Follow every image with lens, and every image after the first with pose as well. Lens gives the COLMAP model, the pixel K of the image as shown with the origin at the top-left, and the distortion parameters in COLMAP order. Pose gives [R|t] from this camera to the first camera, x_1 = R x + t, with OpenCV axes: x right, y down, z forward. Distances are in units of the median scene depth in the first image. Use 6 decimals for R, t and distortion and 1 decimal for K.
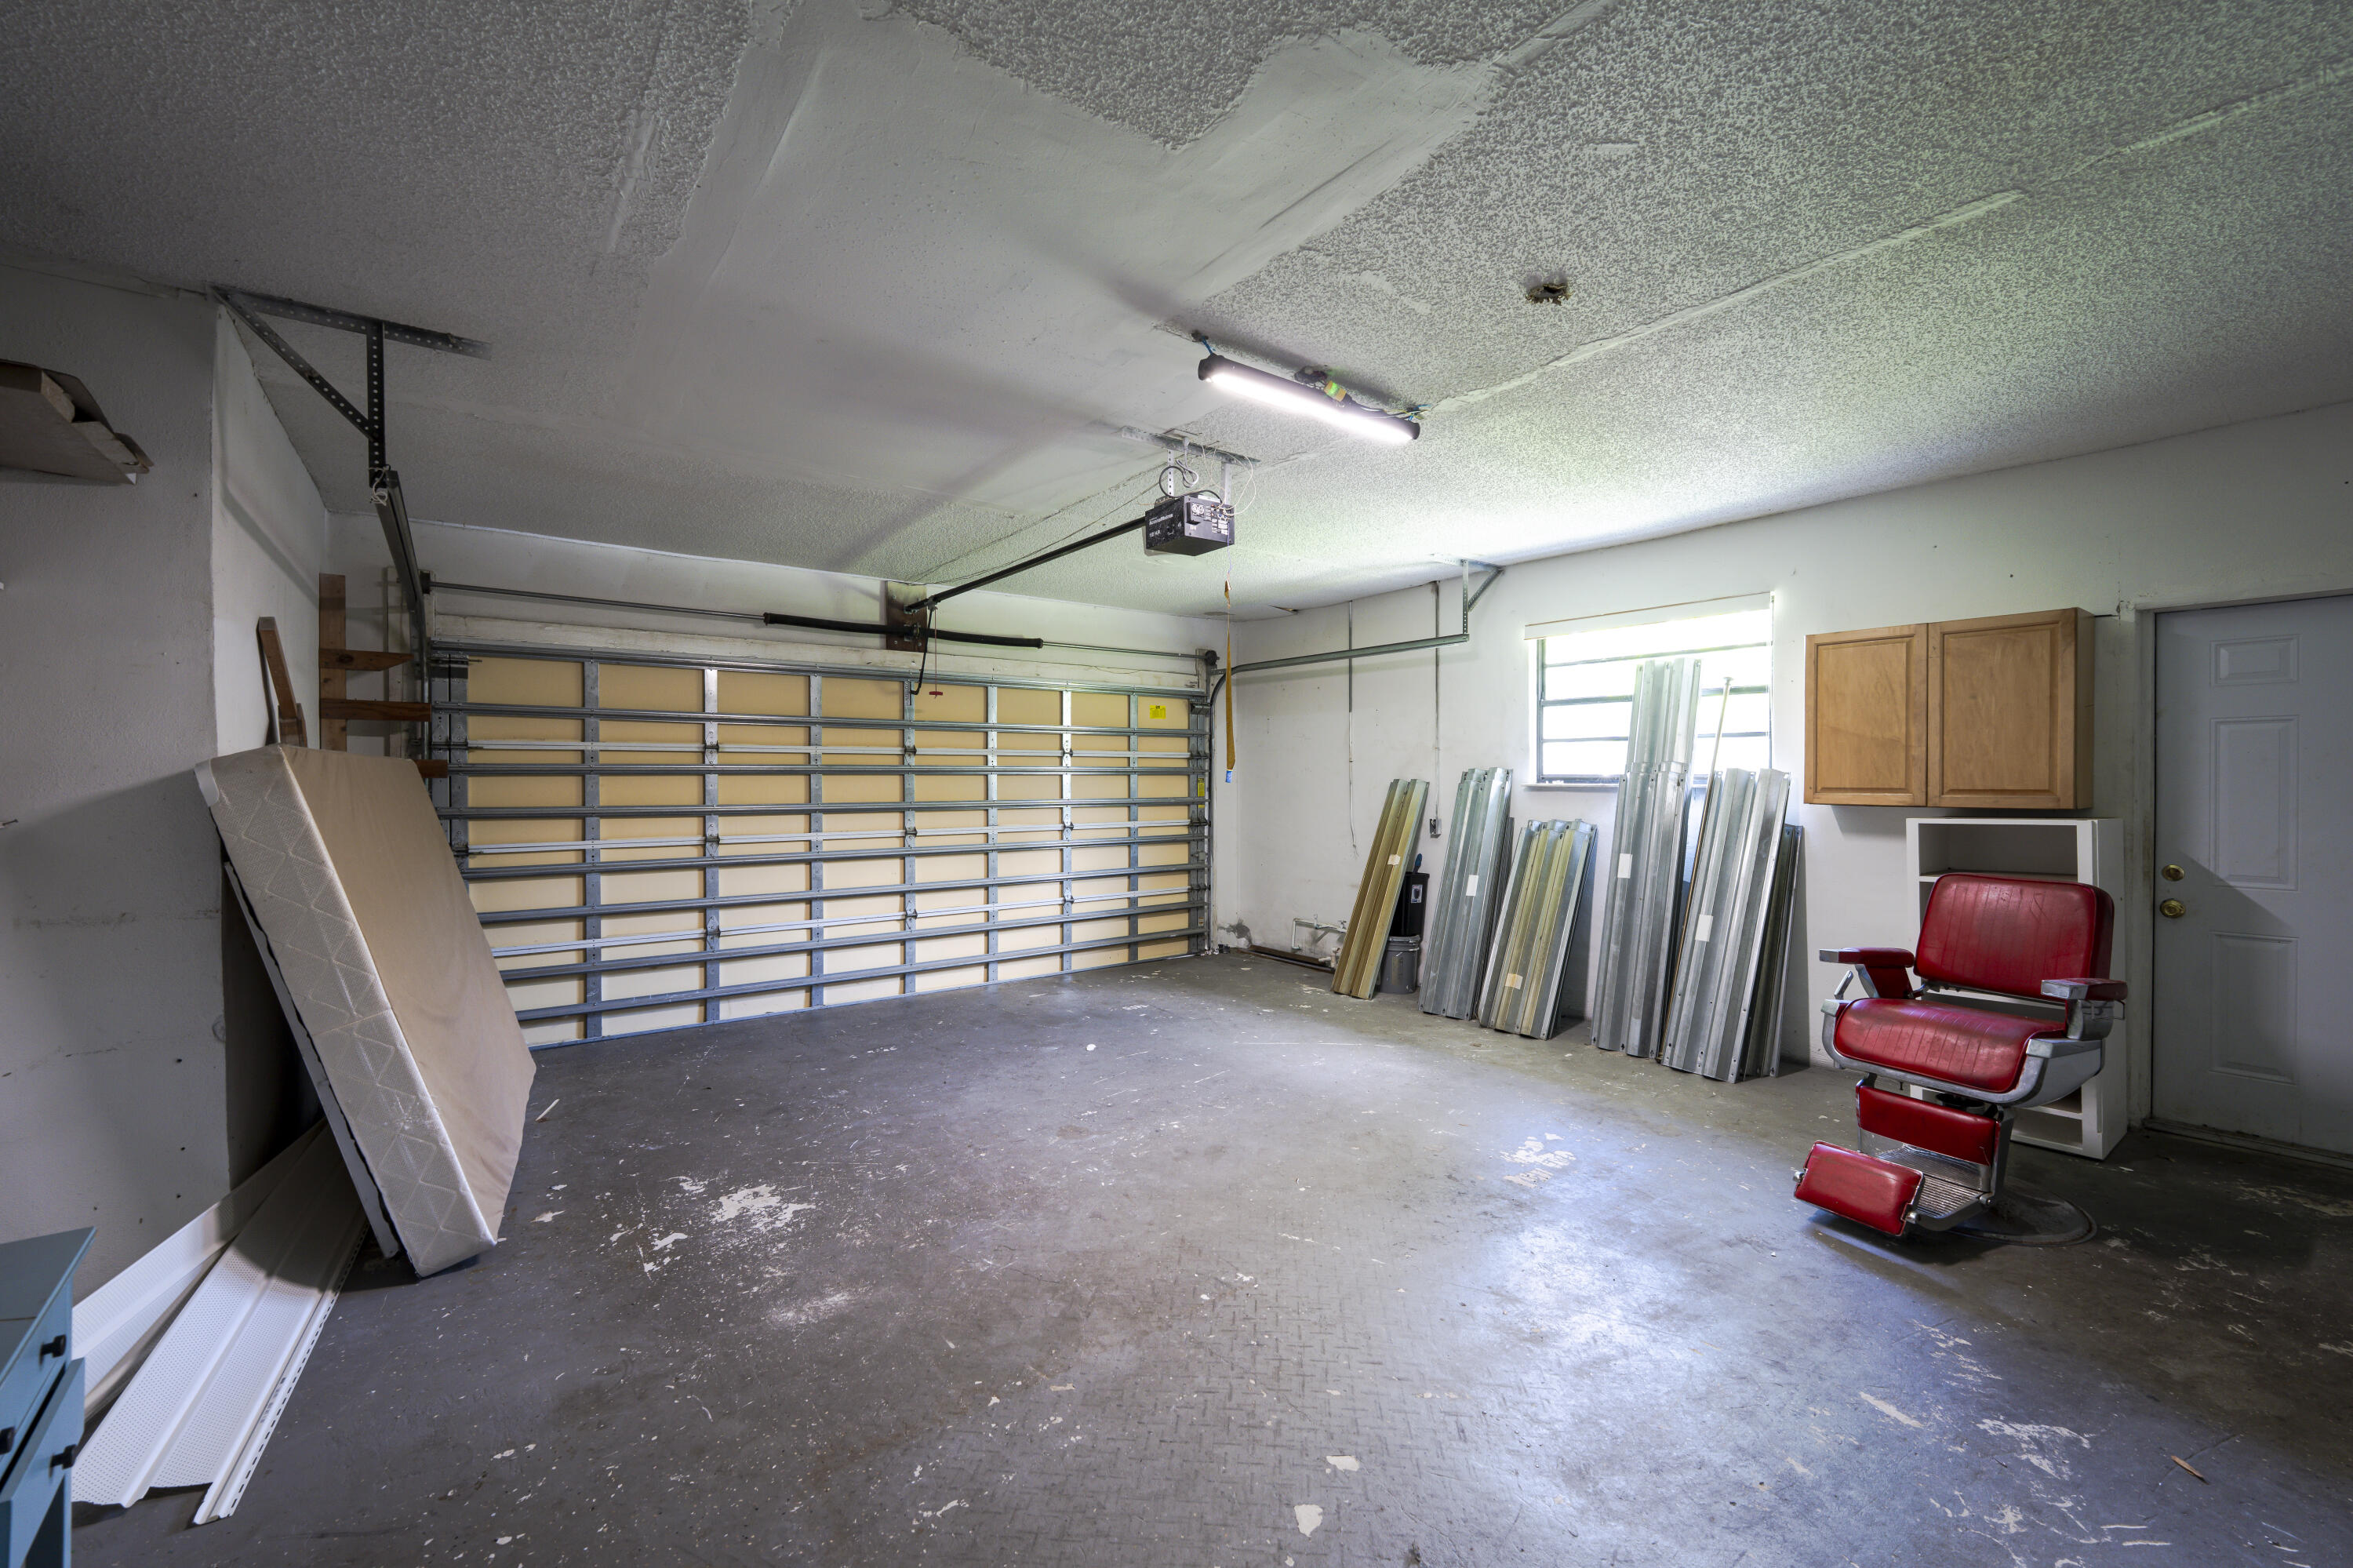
lens RADIAL K [[976.4, 0, 1176.2], [0, 976.4, 777.1], [0, 0, 1]] dist [-0.000686, -0.000153]
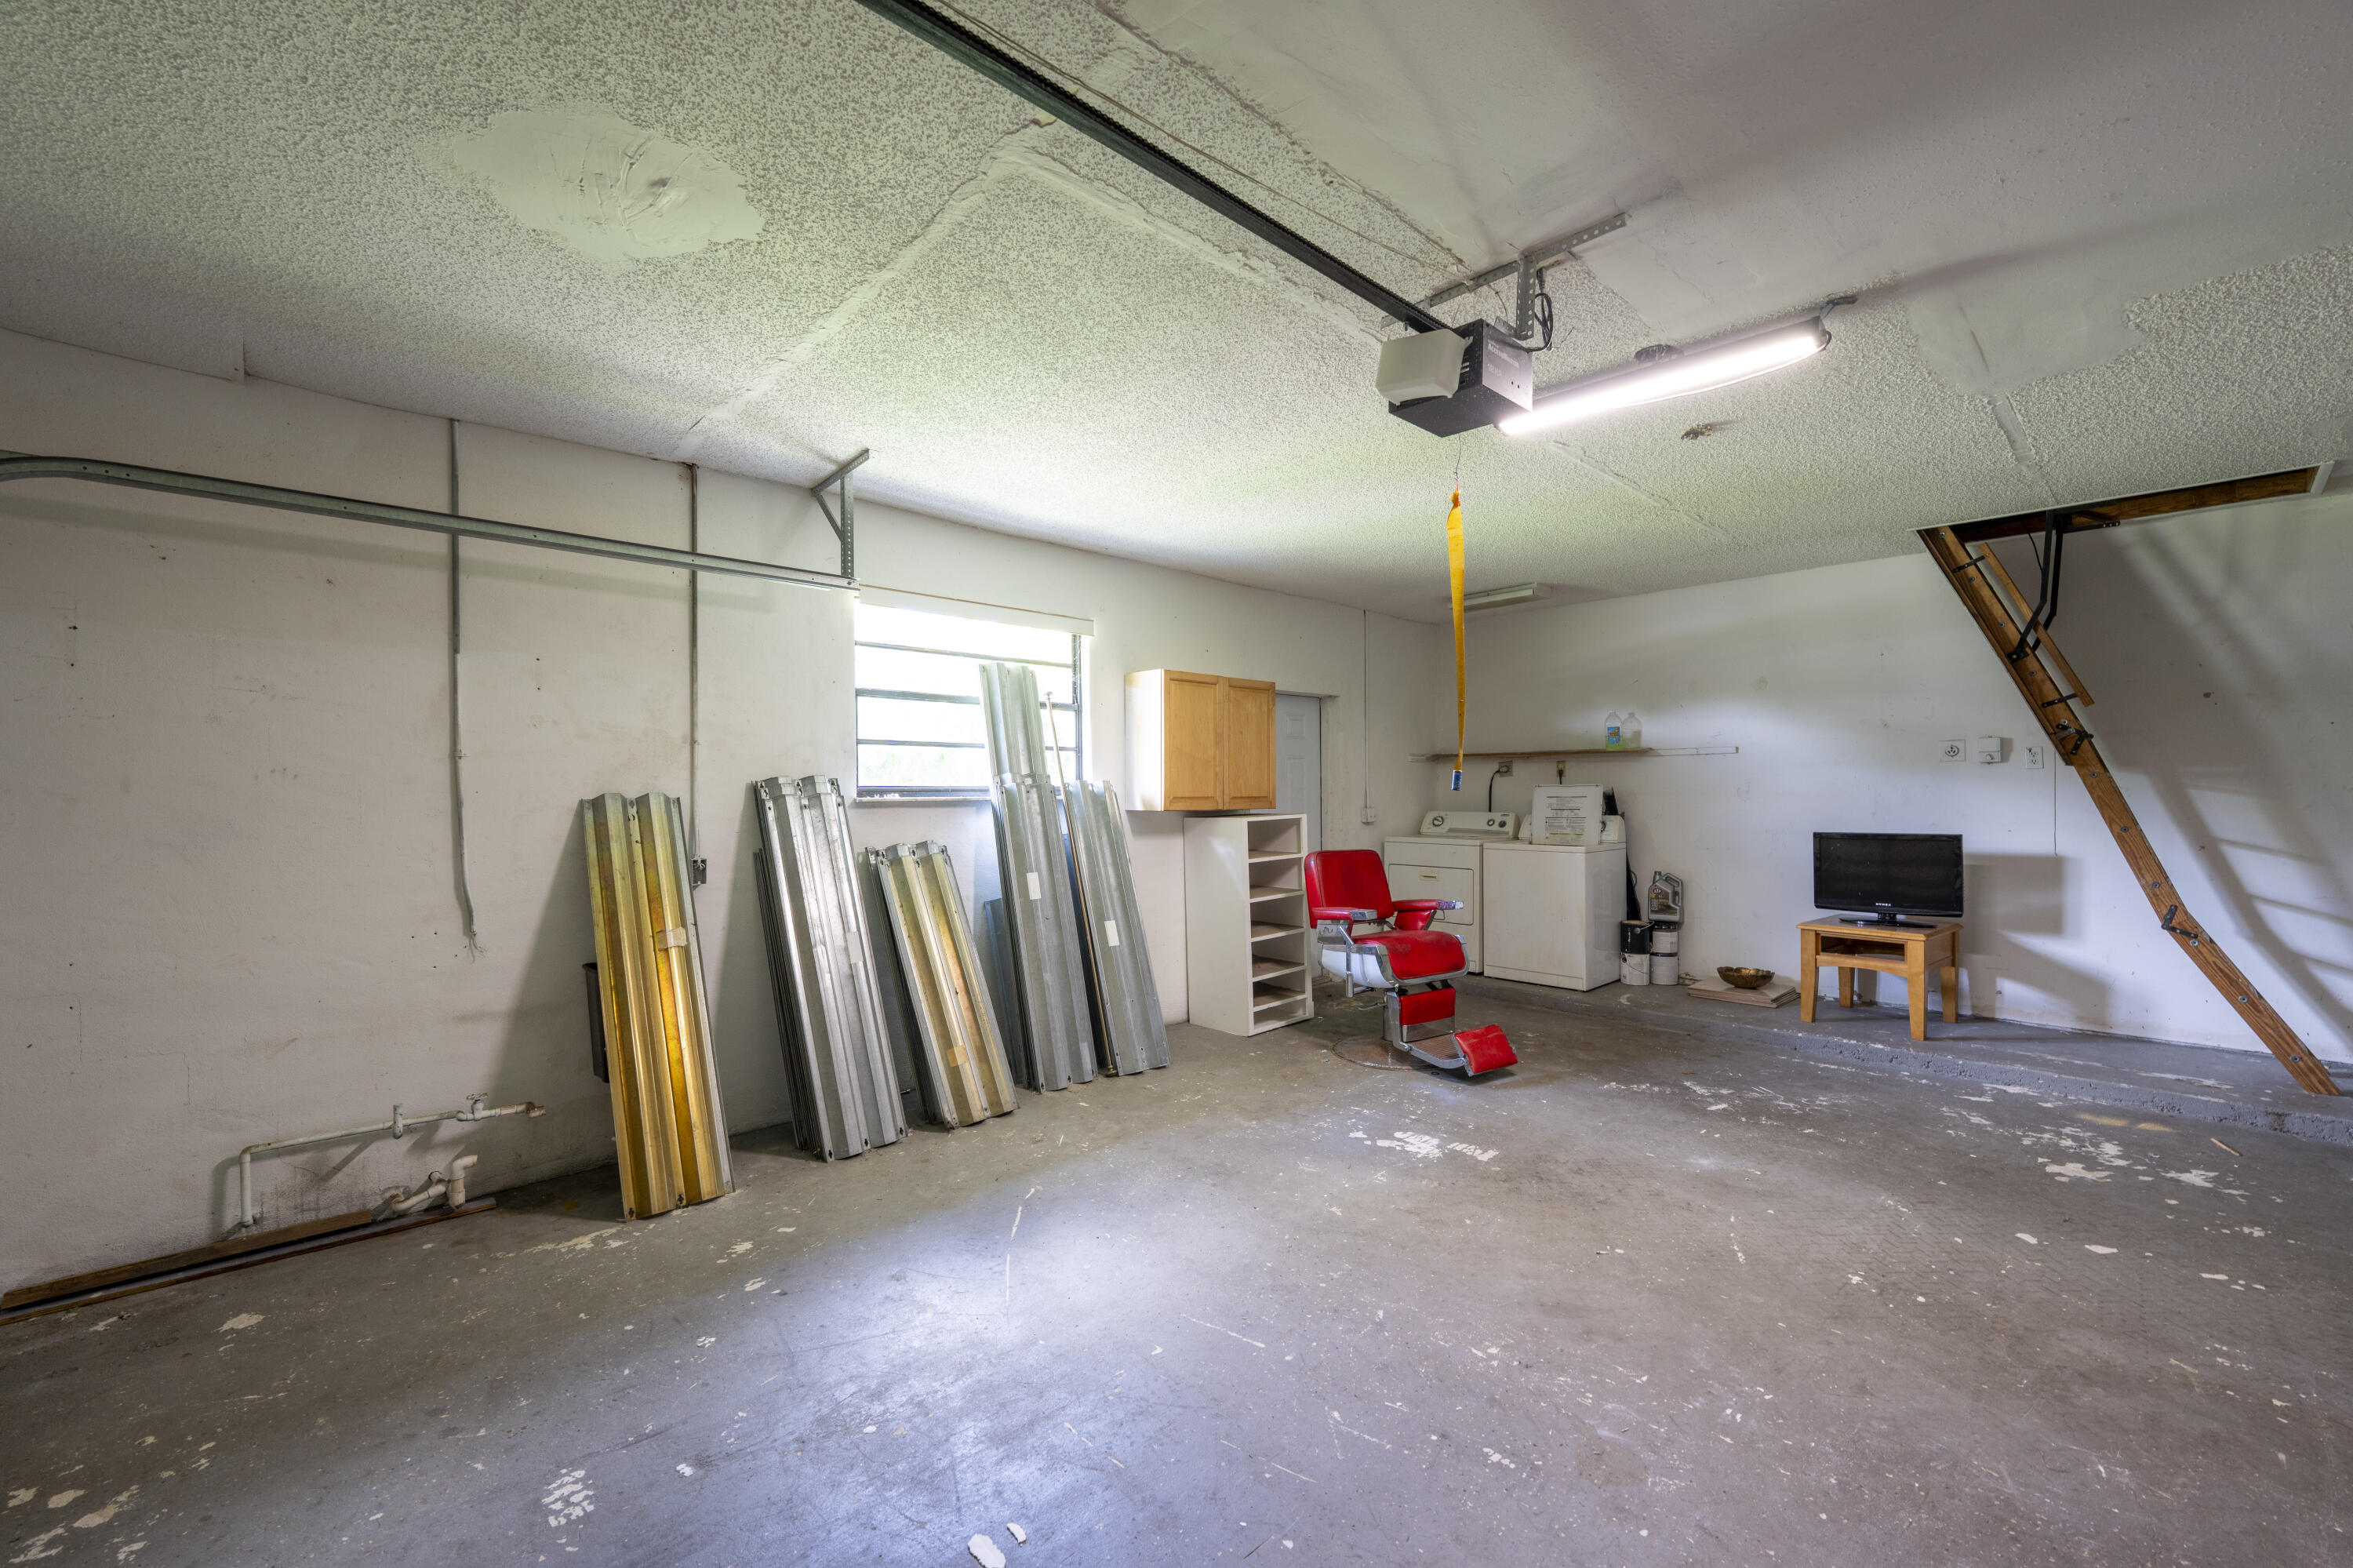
lens RADIAL K [[953.3, 0, 1174.9], [0, 953.3, 788.4], [0, 0, 1]] dist [-0.007692, 0.000209]
pose [[-0.120575, 0.001311, 0.992703, -0.581143], [0.002727, 0.999996, -0.000989, 0.000936], [-0.992700, 0.002588, -0.120578, 1.285145]]
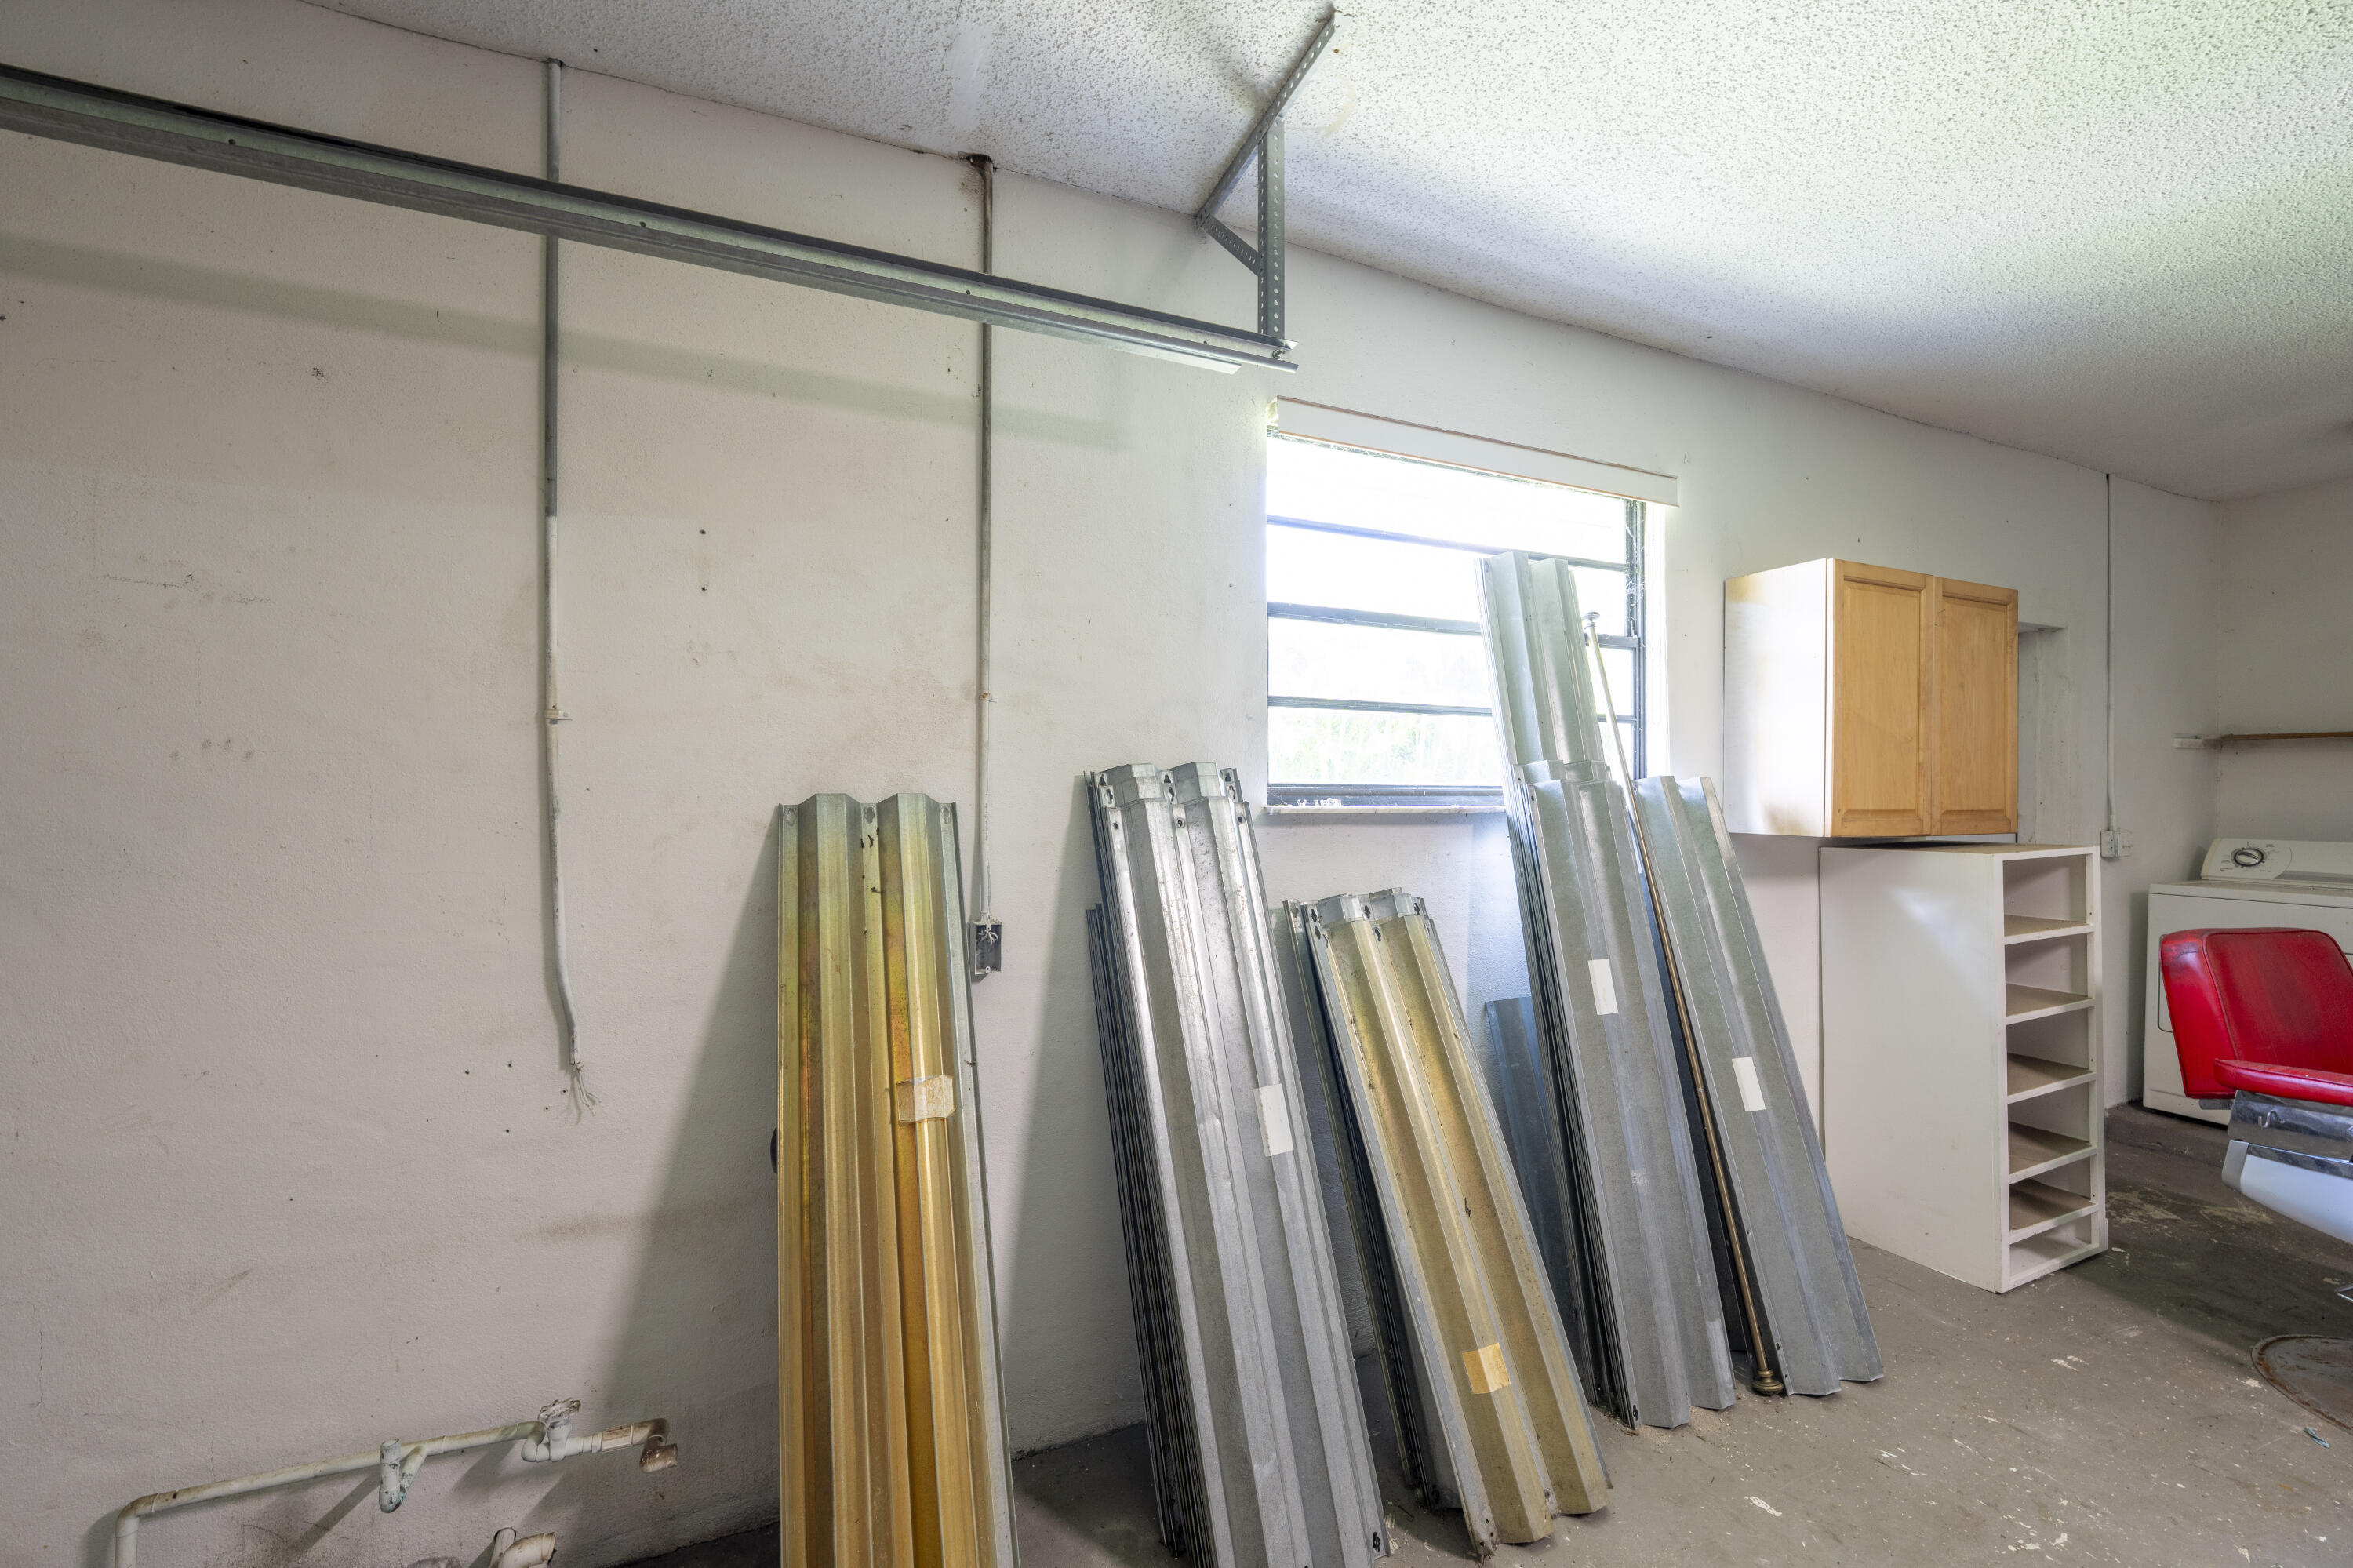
lens RADIAL K [[966.2, 0, 1172.7], [0, 966.2, 754.1], [0, 0, 1]] dist [-0.001293, -0.000410]
pose [[0.220211, 0.038668, 0.974686, -0.039479], [-0.005644, 0.999248, -0.038368, 0.001041], [-0.975436, 0.002948, 0.220263, 1.442636]]
